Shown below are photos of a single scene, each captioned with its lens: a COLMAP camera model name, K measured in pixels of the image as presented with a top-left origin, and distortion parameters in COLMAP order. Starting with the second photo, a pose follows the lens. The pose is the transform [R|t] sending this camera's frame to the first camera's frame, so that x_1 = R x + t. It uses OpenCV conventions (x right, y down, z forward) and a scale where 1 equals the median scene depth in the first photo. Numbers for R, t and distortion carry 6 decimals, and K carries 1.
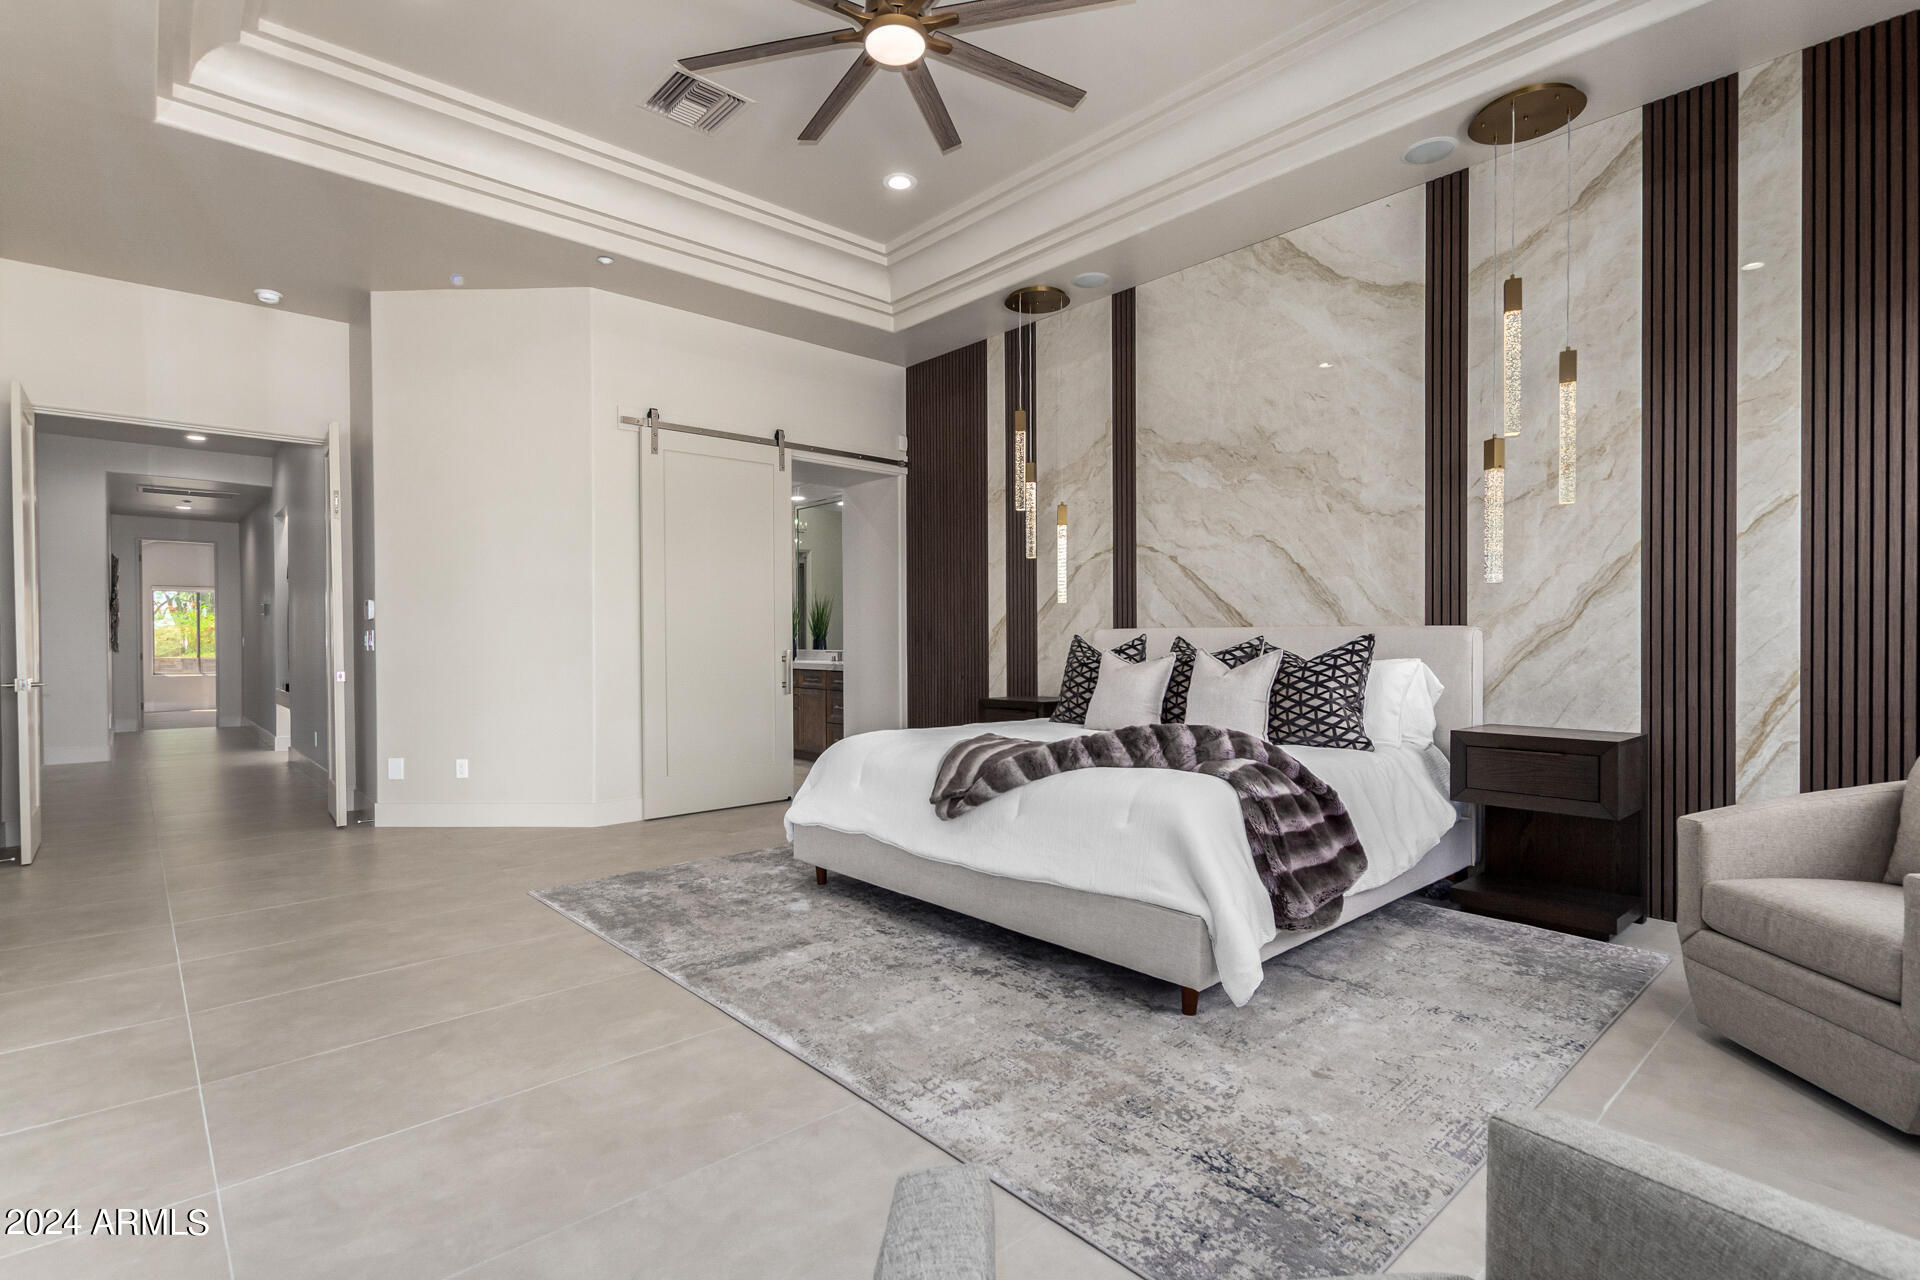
lens RADIAL K [[914.7, 0, 963.5], [0, 914.7, 646.4], [0, 0, 1]] dist [-0.006289, -0.001523]
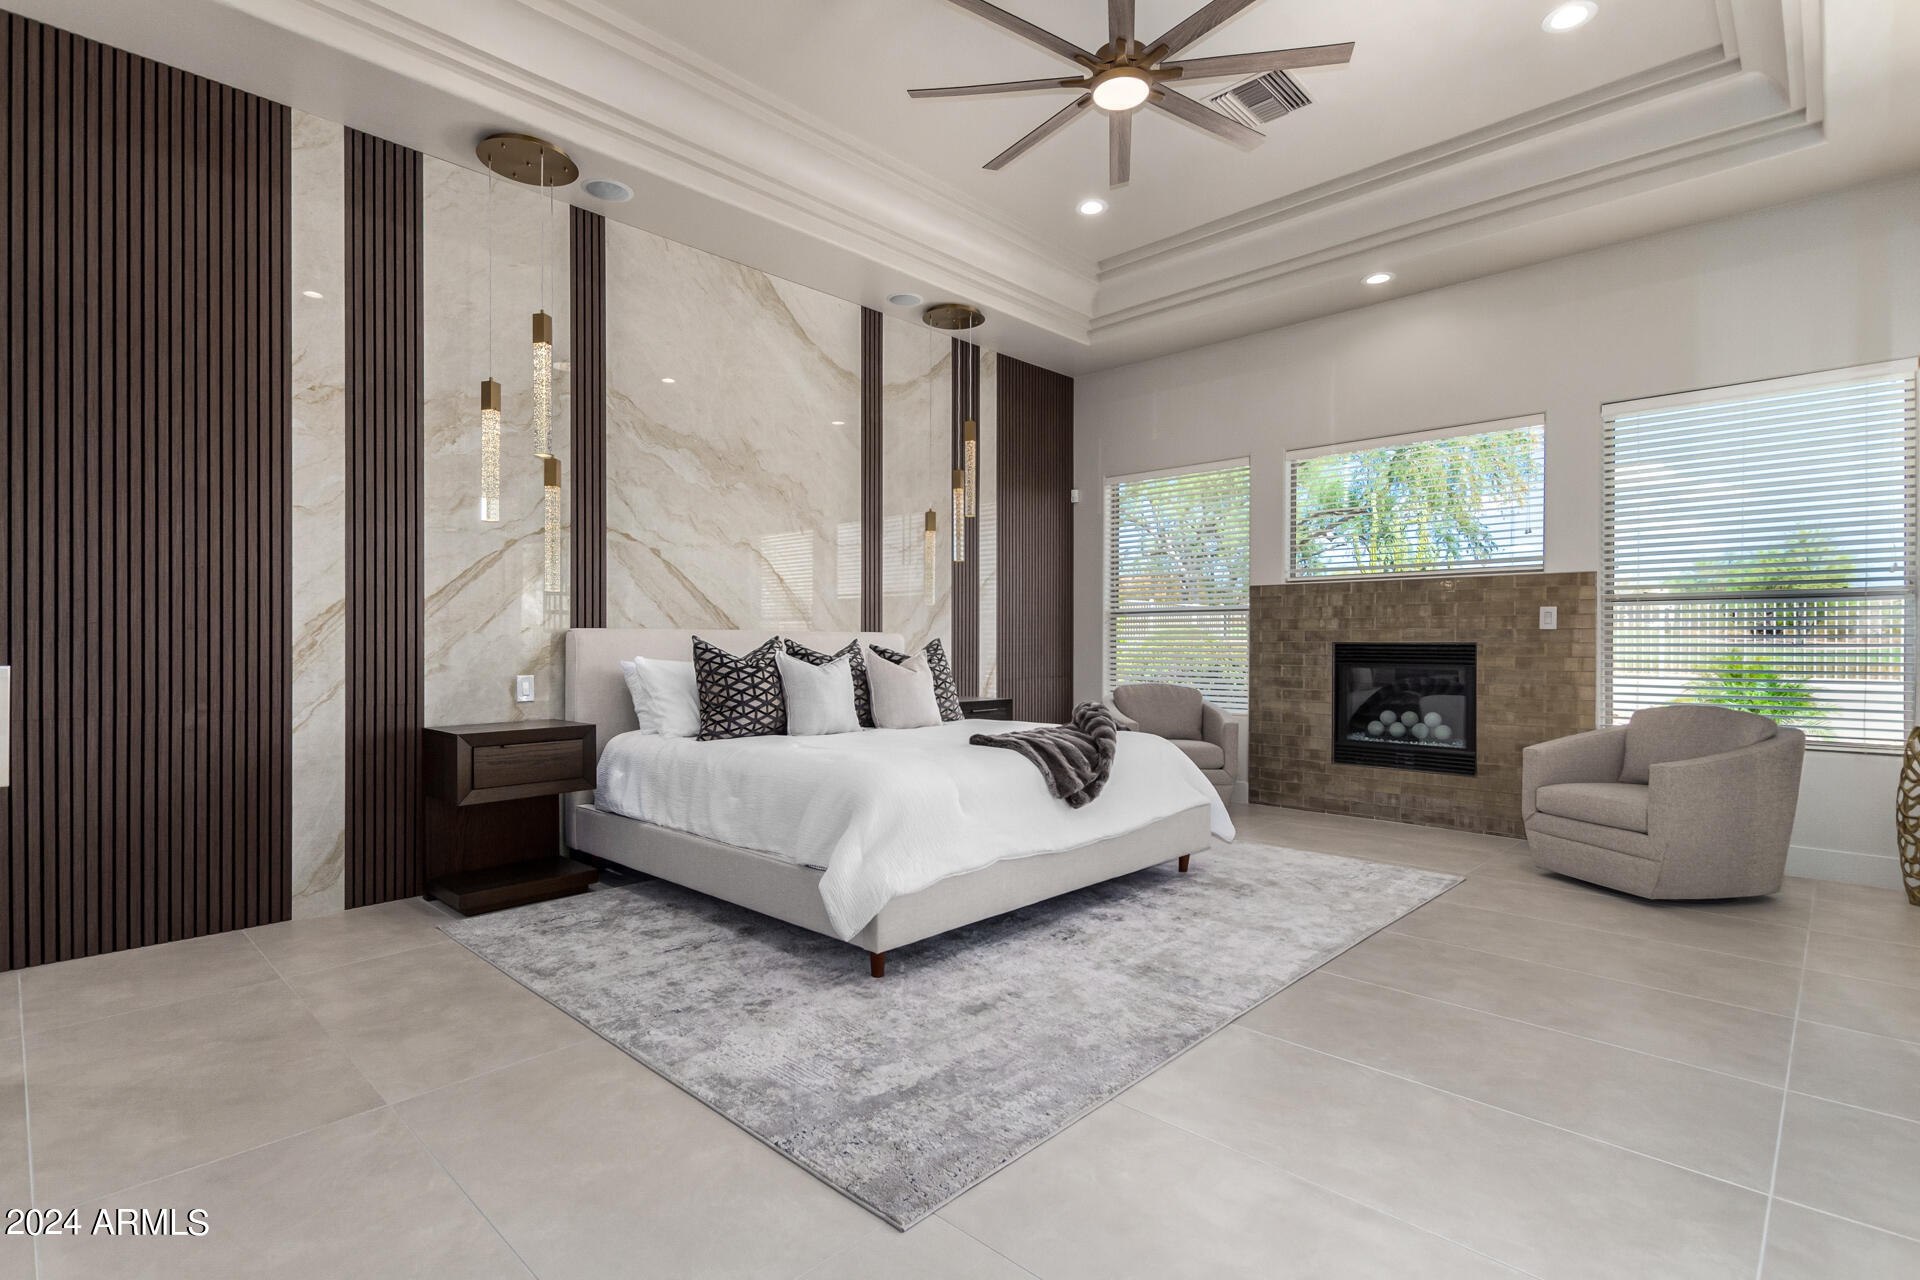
lens RADIAL K [[914.7, 0, 963.4], [0, 914.7, 642.2], [0, 0, 1]] dist [-0.006289, -0.001523]
pose [[-0.073204, 0.001884, 0.997315, -0.728206], [0.004223, 0.999990, -0.001579, -0.004453], [-0.997308, 0.004097, -0.073211, 0.807333]]
